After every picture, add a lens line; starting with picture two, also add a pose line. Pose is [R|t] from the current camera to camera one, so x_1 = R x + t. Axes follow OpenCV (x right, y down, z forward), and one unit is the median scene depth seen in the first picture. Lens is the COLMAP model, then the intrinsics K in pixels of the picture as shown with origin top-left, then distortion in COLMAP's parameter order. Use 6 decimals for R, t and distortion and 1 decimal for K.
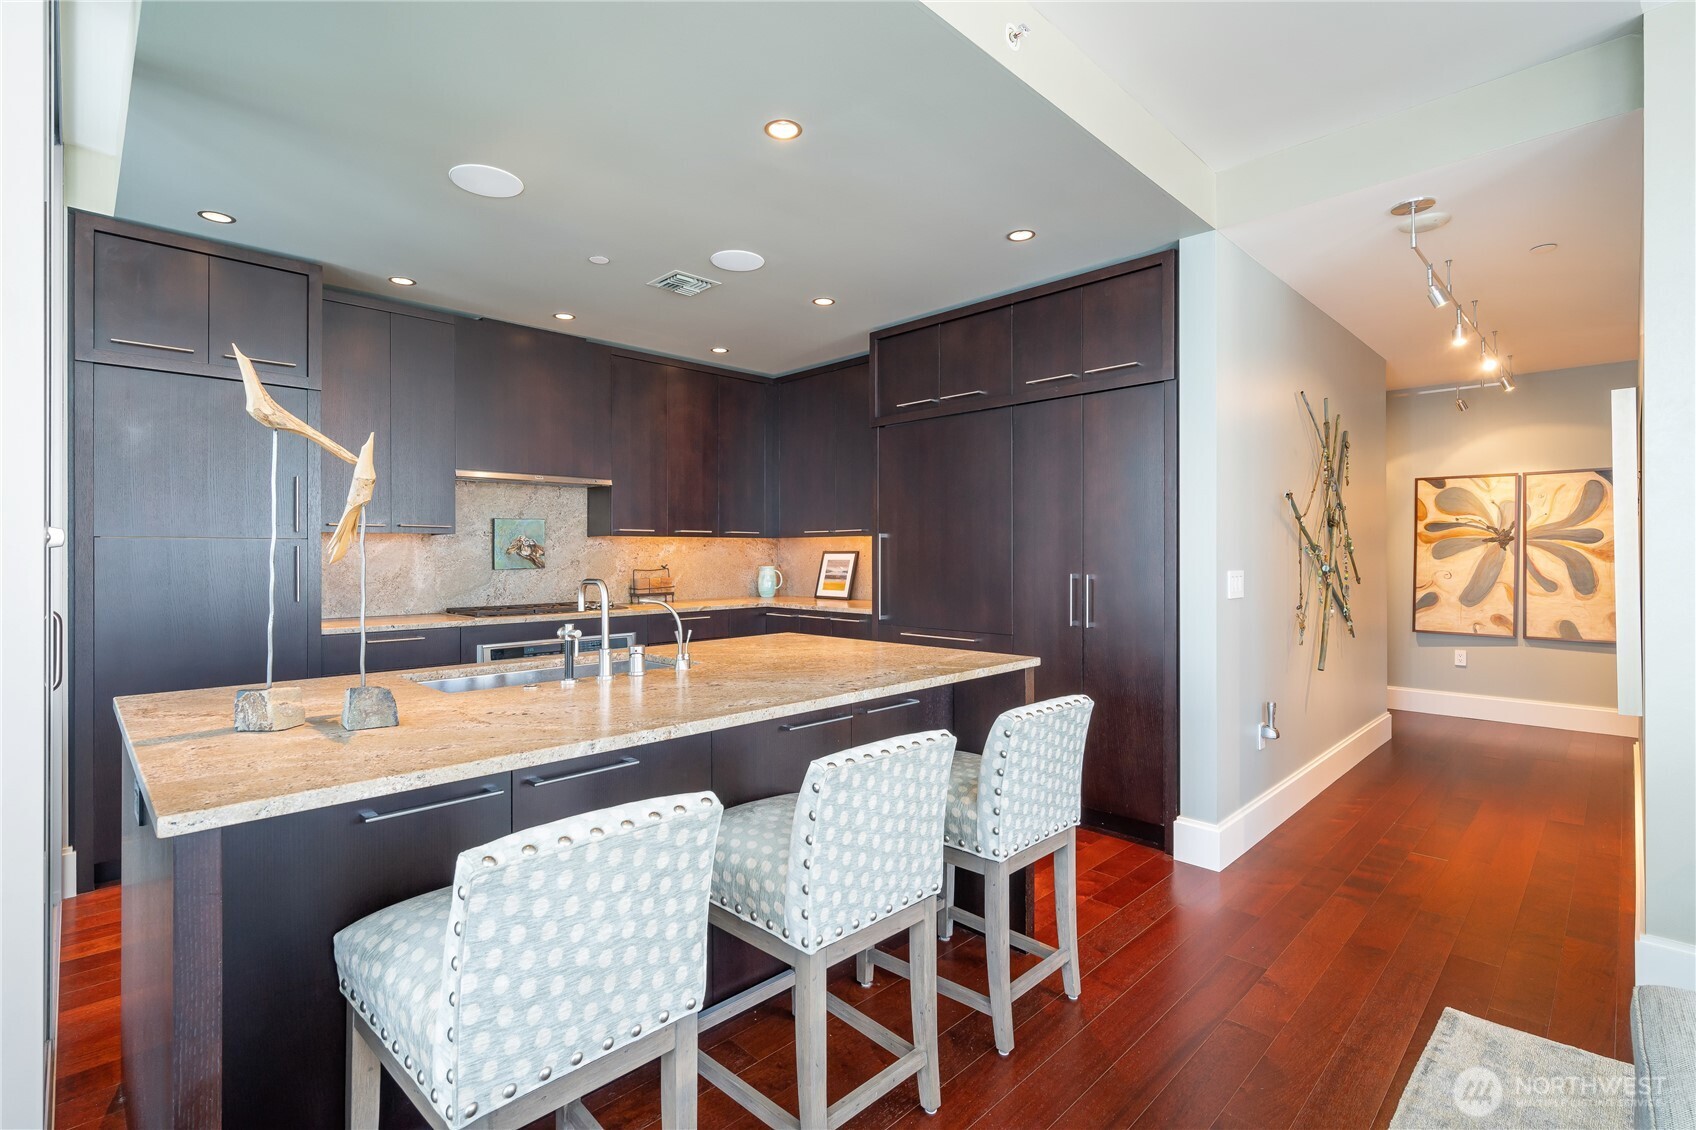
lens RADIAL K [[777.2, 0, 851.7], [0, 777.2, 554.9], [0, 0, 1]] dist [-0.000358, -0.000056]
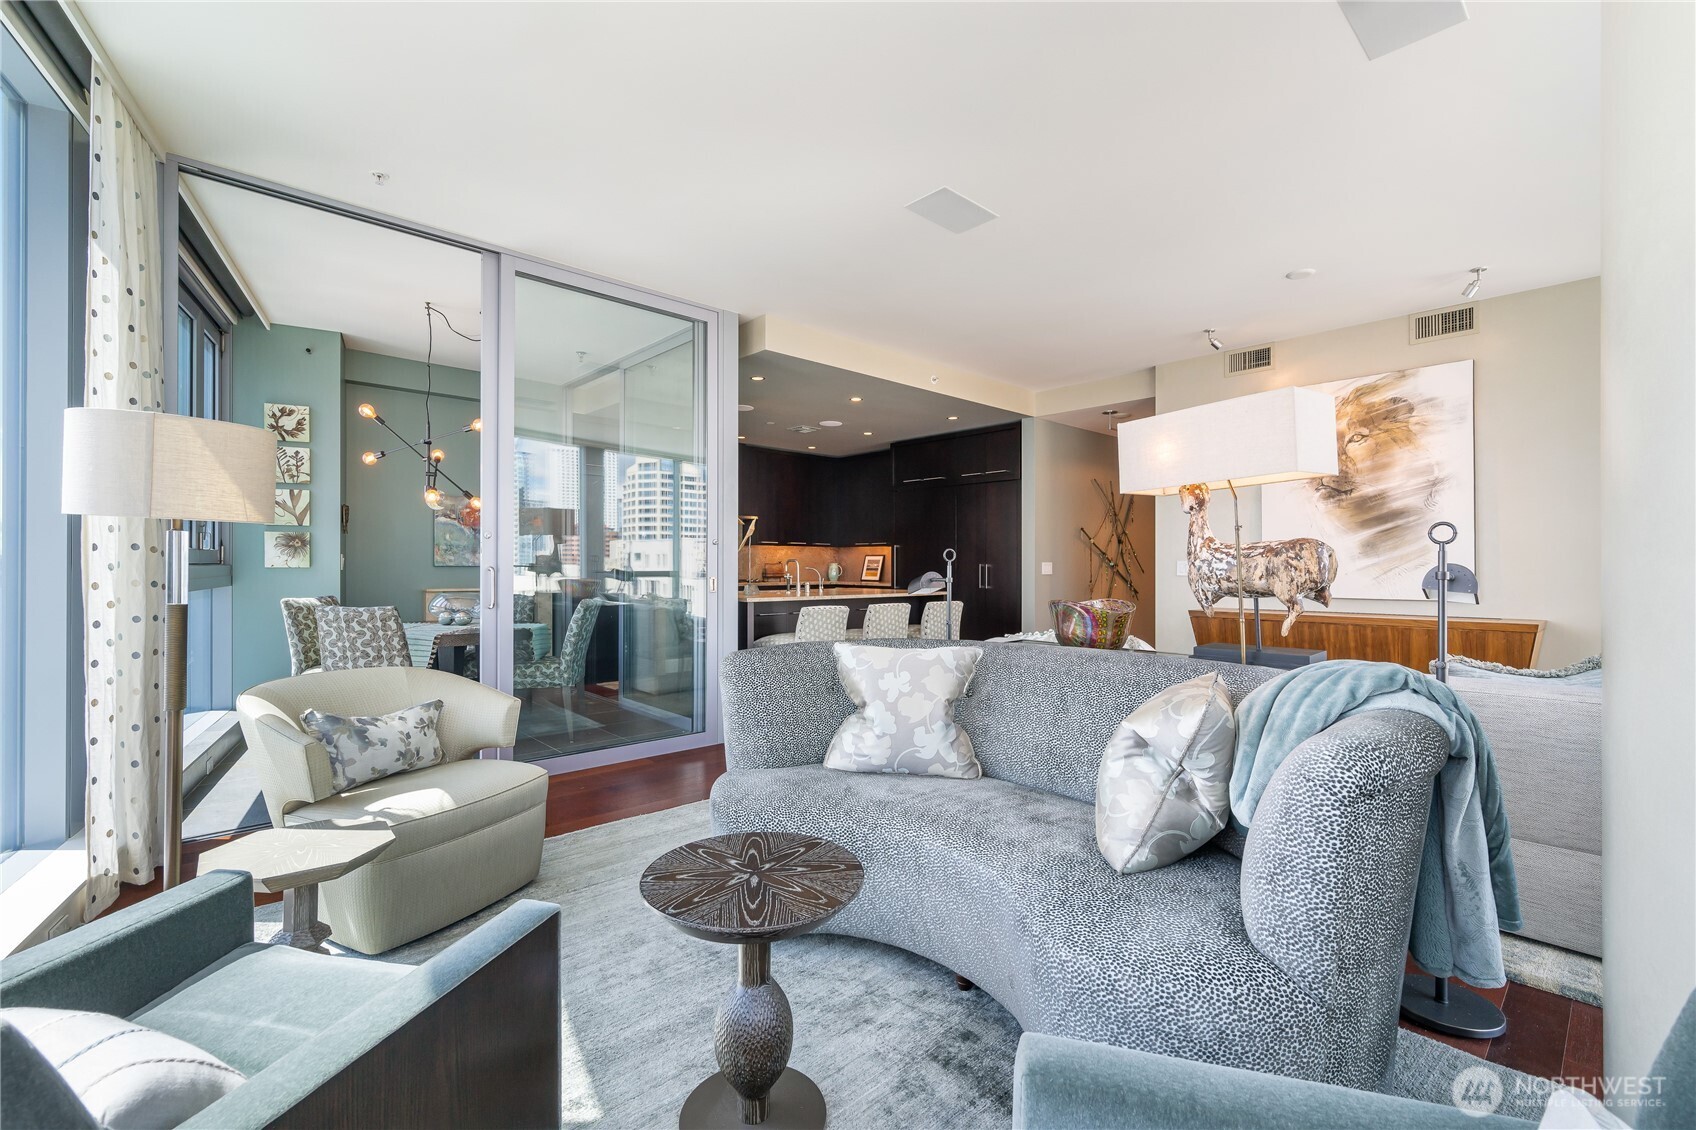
lens RADIAL K [[733.4, 0, 847.7], [0, 733.4, 562.6], [0, 0, 1]] dist [-0.001892, -0.000246]
pose [[0.998549, 0.008762, -0.053125, 0.014083], [-0.008995, 0.999951, -0.004156, 0.023045], [0.053086, 0.004628, 0.998579, -0.768049]]
